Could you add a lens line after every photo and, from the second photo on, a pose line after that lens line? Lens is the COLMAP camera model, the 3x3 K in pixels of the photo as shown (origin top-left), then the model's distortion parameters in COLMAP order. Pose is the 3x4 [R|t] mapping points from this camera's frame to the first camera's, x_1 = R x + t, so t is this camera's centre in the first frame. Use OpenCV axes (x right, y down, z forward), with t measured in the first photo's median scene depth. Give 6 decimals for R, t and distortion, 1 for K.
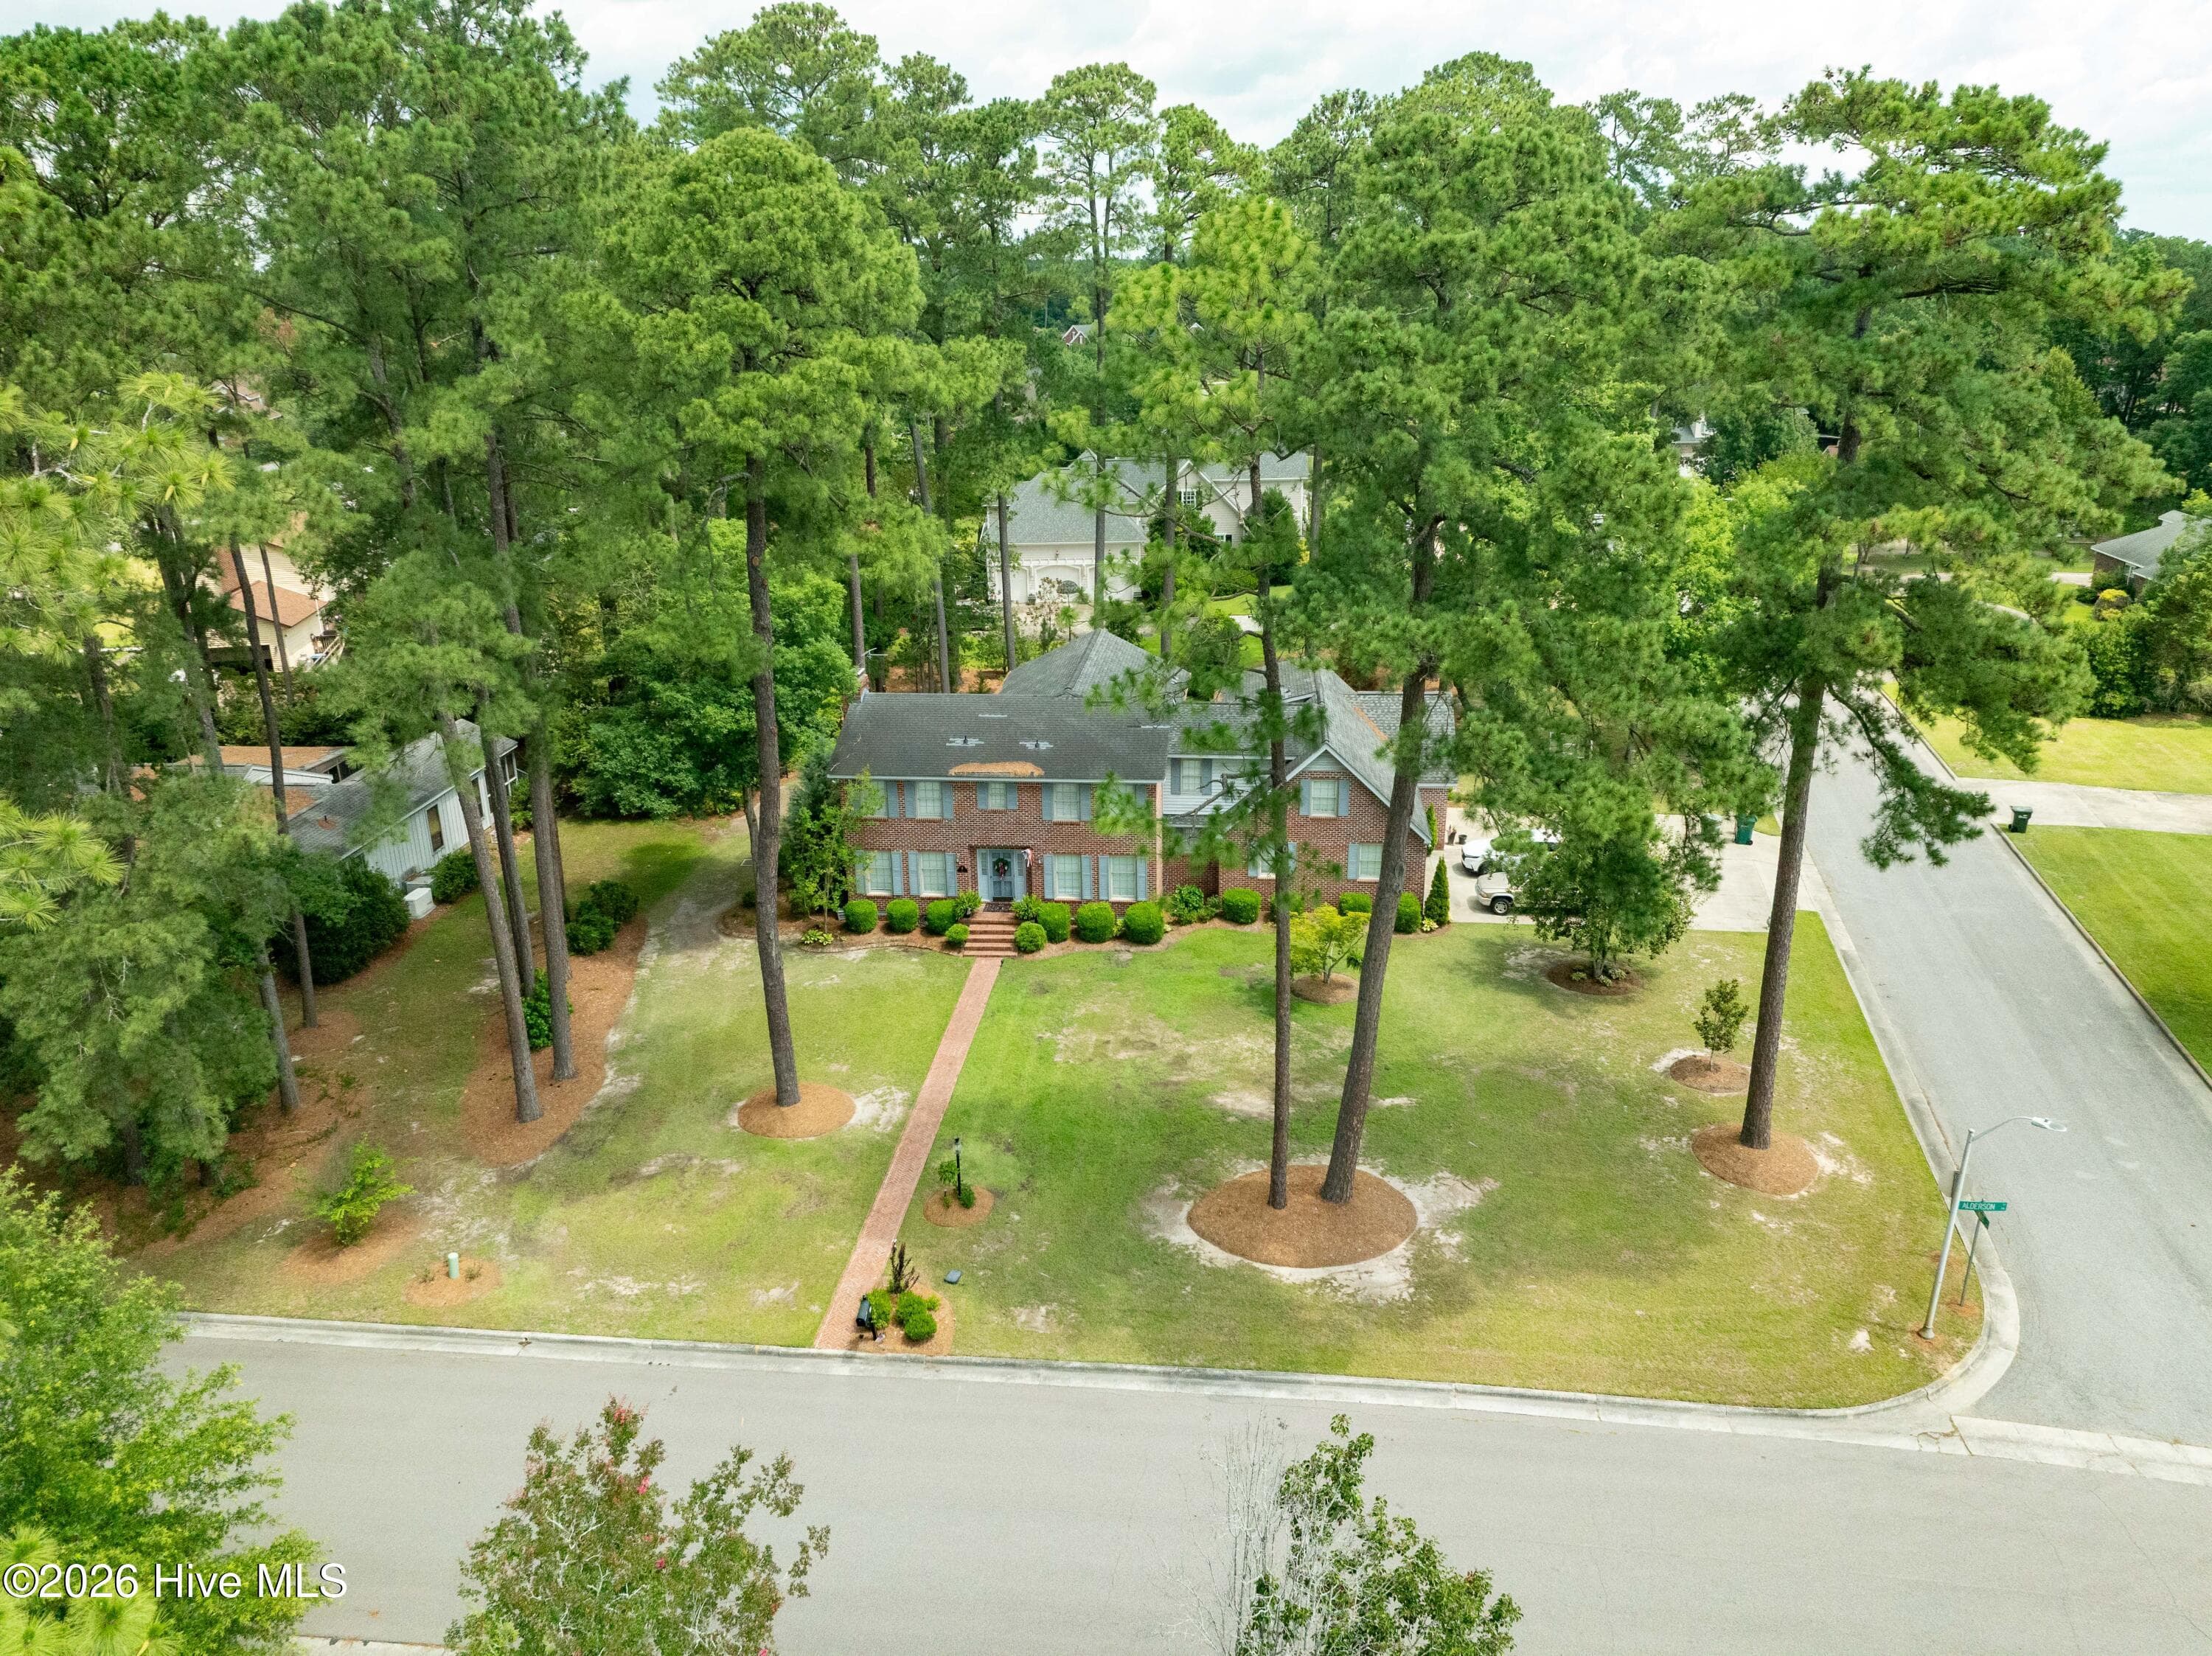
lens RADIAL K [[1582.7, 0, 1112.7], [0, 1582.7, 790.1], [0, 0, 1]] dist [-0.039237, -0.000240]
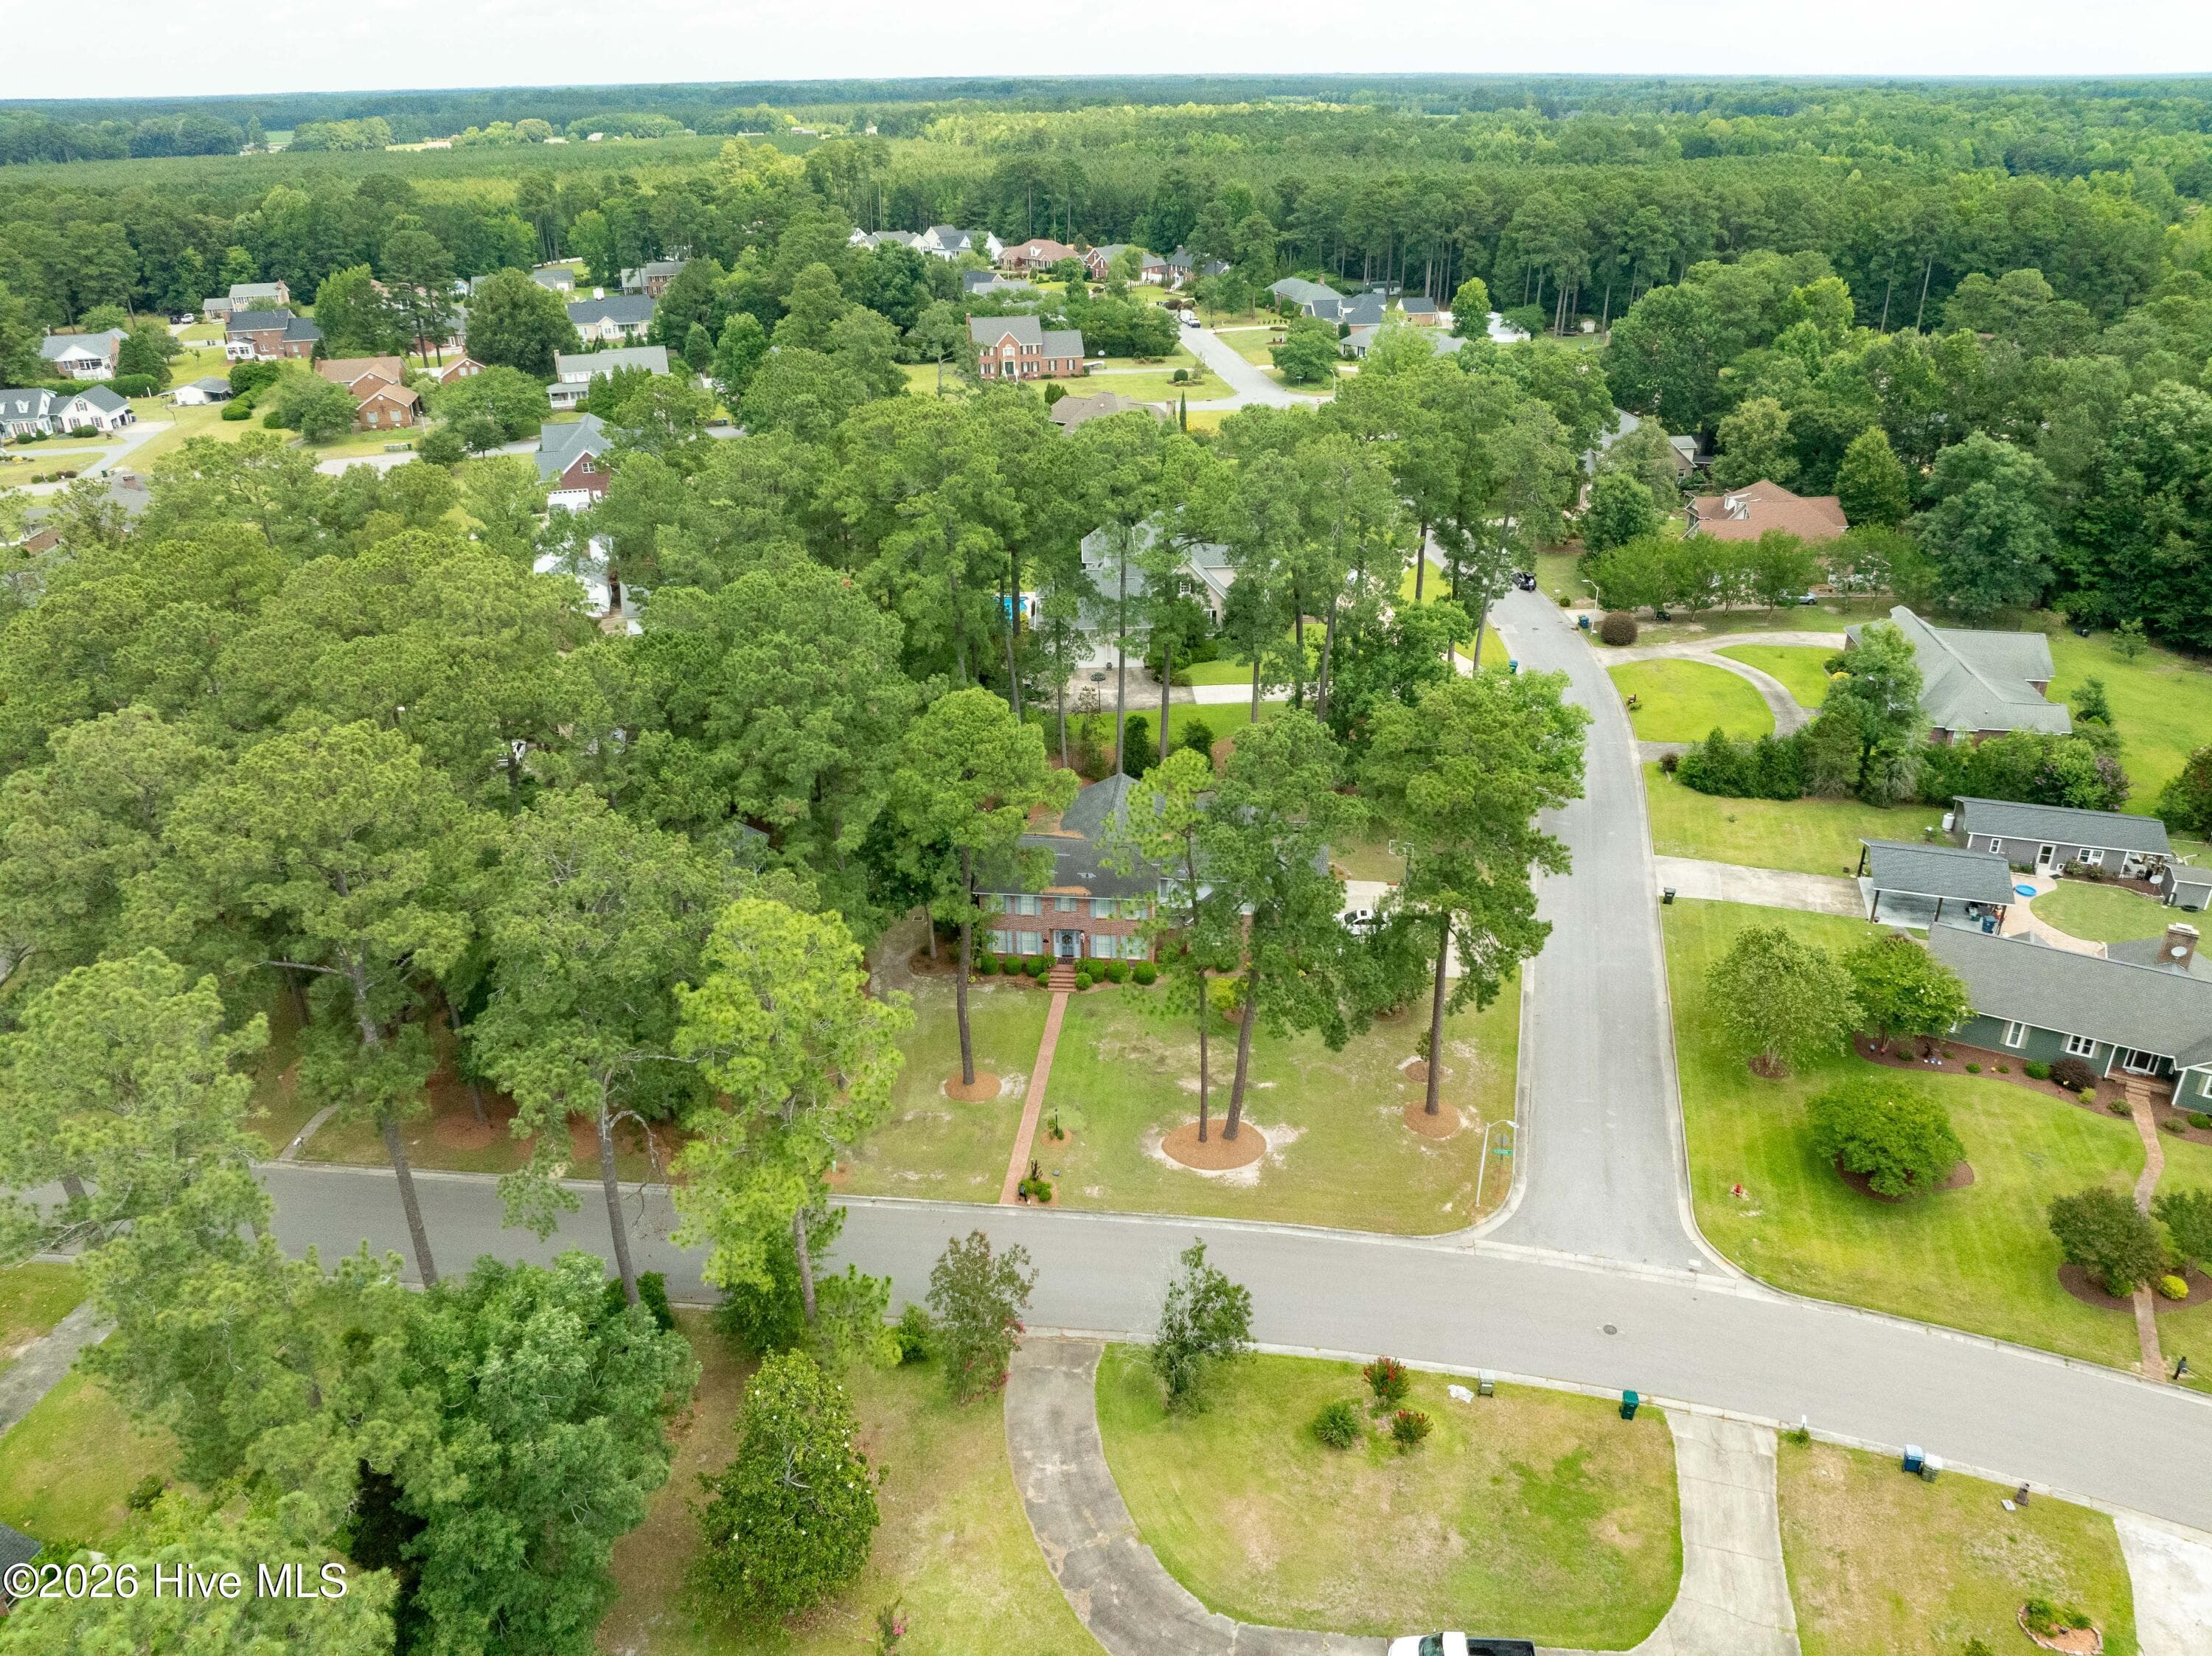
lens RADIAL K [[1591.1, 0, 1106.0], [0, 1591.1, 828.0], [0, 0, 1]] dist [-0.004790, -0.087484]
pose [[0.999909, 0.007148, -0.011477, -0.006559], [-0.005501, 0.990470, 0.137617, -0.393921], [0.012351, -0.137541, 0.990419, -0.947638]]
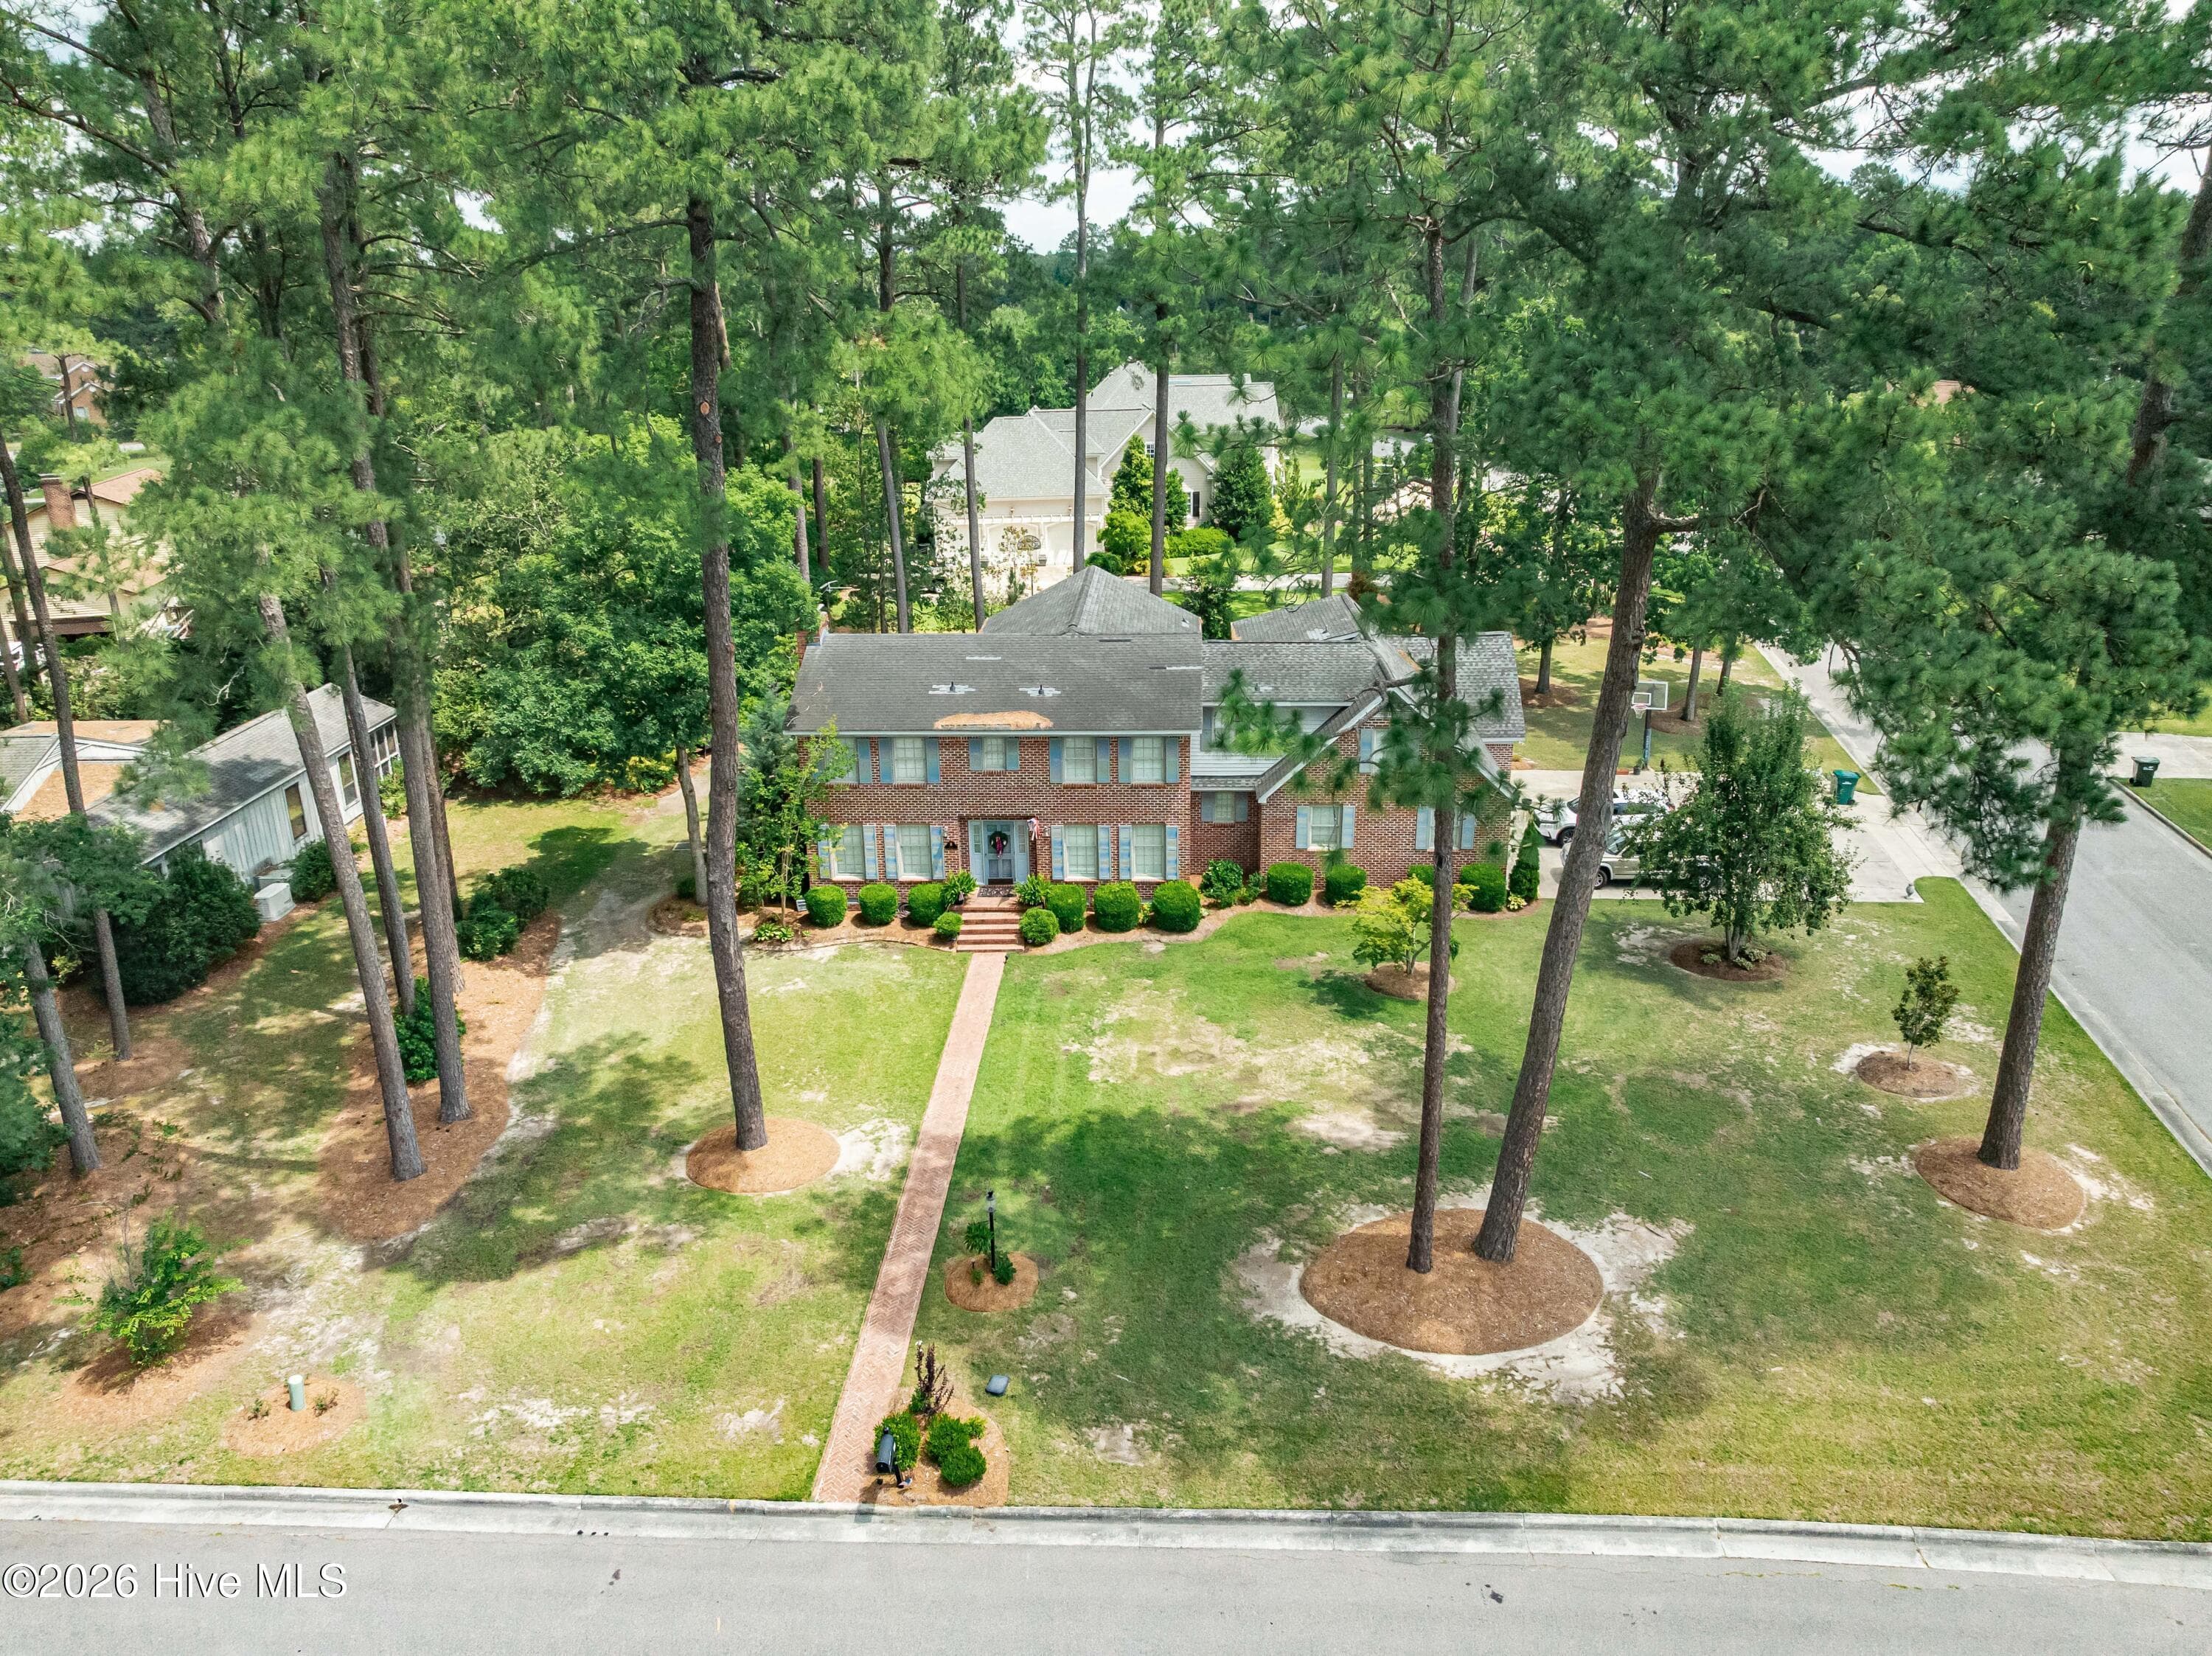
lens RADIAL K [[1582.7, 0, 1112.7], [0, 1582.7, 790.1], [0, 0, 1]] dist [-0.039237, -0.000240]
pose [[0.998399, -0.016359, 0.054154, -0.065993], [0.016423, 0.999865, -0.000733, 0.027965], [-0.054135, 0.001621, 0.998532, 0.214739]]
